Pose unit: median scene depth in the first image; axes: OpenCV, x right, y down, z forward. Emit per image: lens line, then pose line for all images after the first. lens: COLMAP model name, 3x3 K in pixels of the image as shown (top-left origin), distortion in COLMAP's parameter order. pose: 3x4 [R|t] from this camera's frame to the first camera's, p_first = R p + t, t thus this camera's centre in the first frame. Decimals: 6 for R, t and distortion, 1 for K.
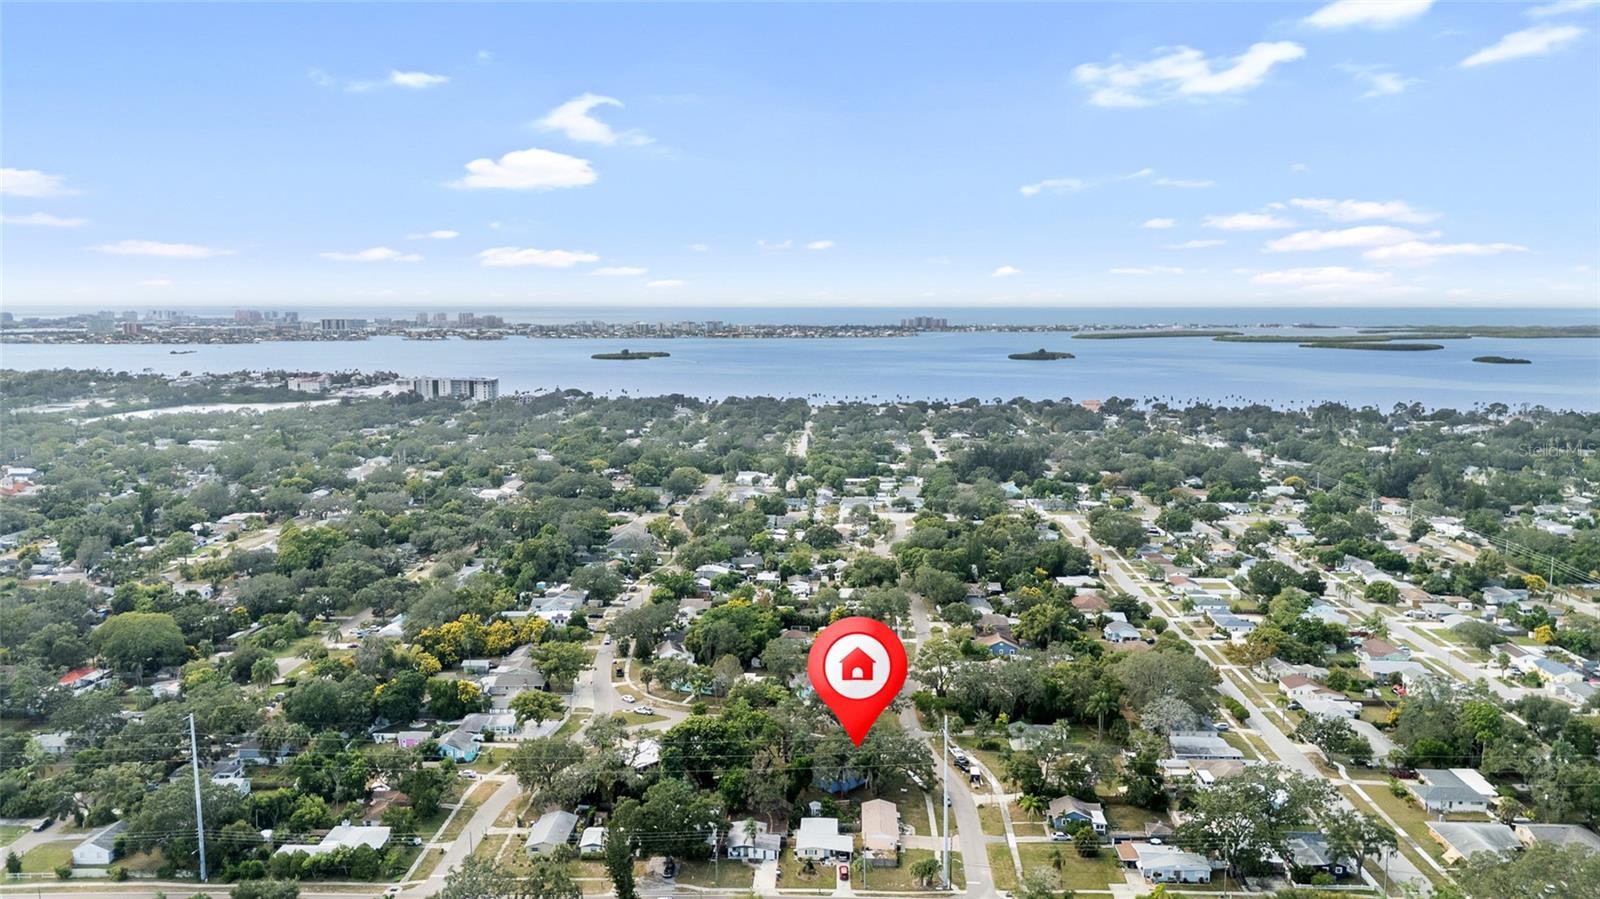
lens RADIAL K [[1267.6, 0, 795.8], [0, 1267.6, 446.7], [0, 0, 1]] dist [0.038029, -0.009546]
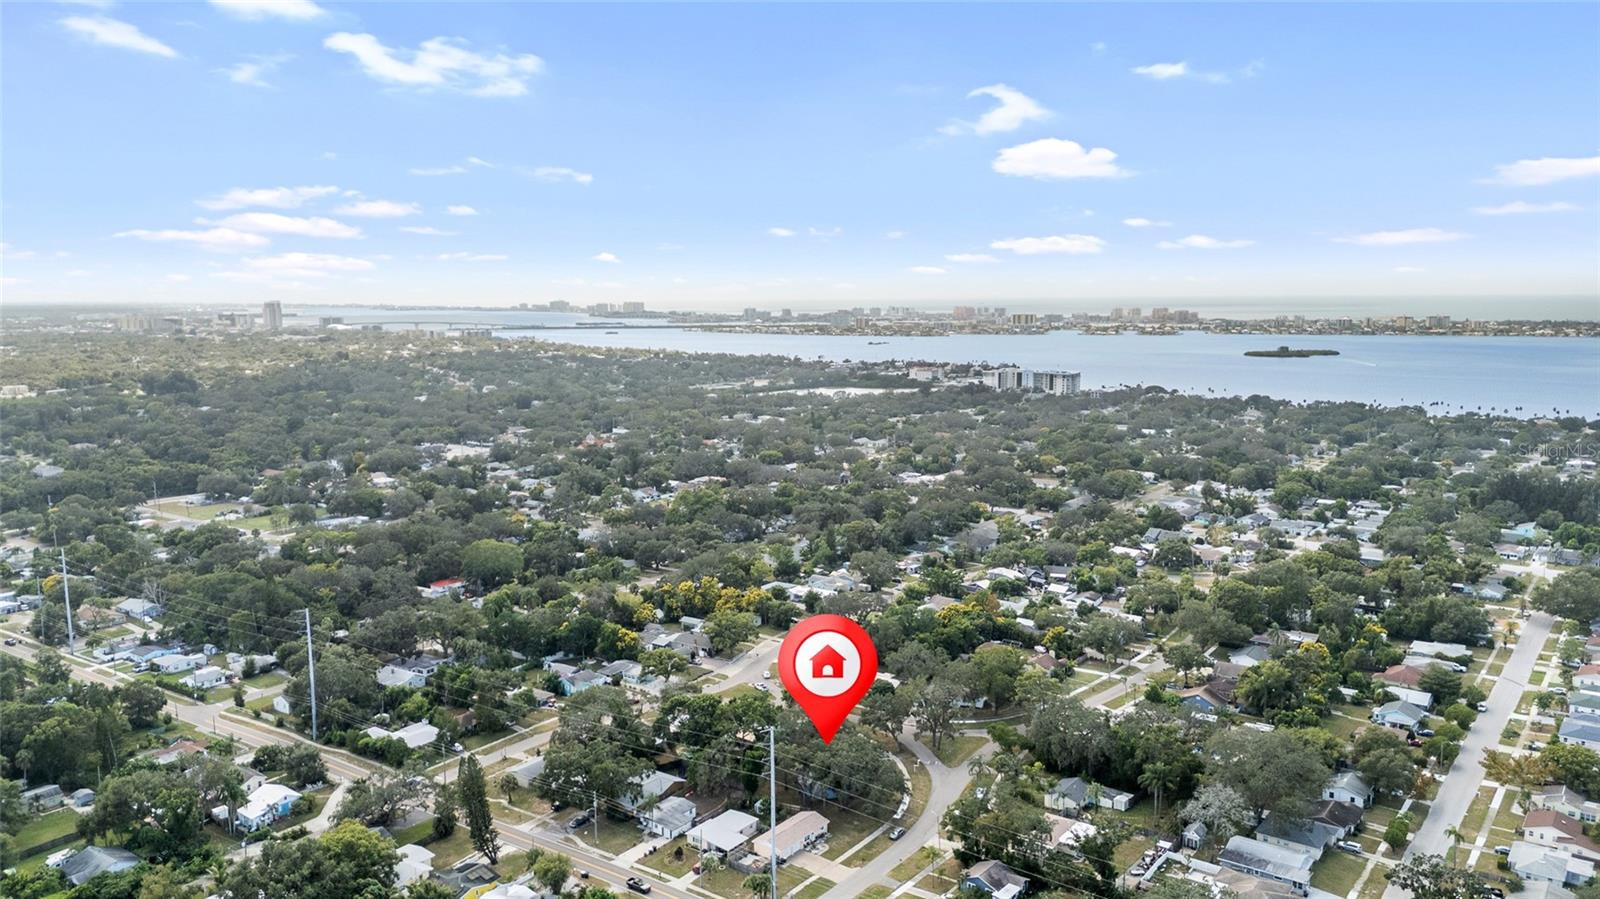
lens RADIAL K [[1267.6, 0, 800.2], [0, 1267.6, 452.3], [0, 0, 1]] dist [0.038029, -0.009546]
pose [[0.798955, 0.067697, -0.597568, 0.183446], [-0.063844, 0.997577, 0.027653, -0.004592], [0.597992, 0.016058, 0.801341, 0.070072]]
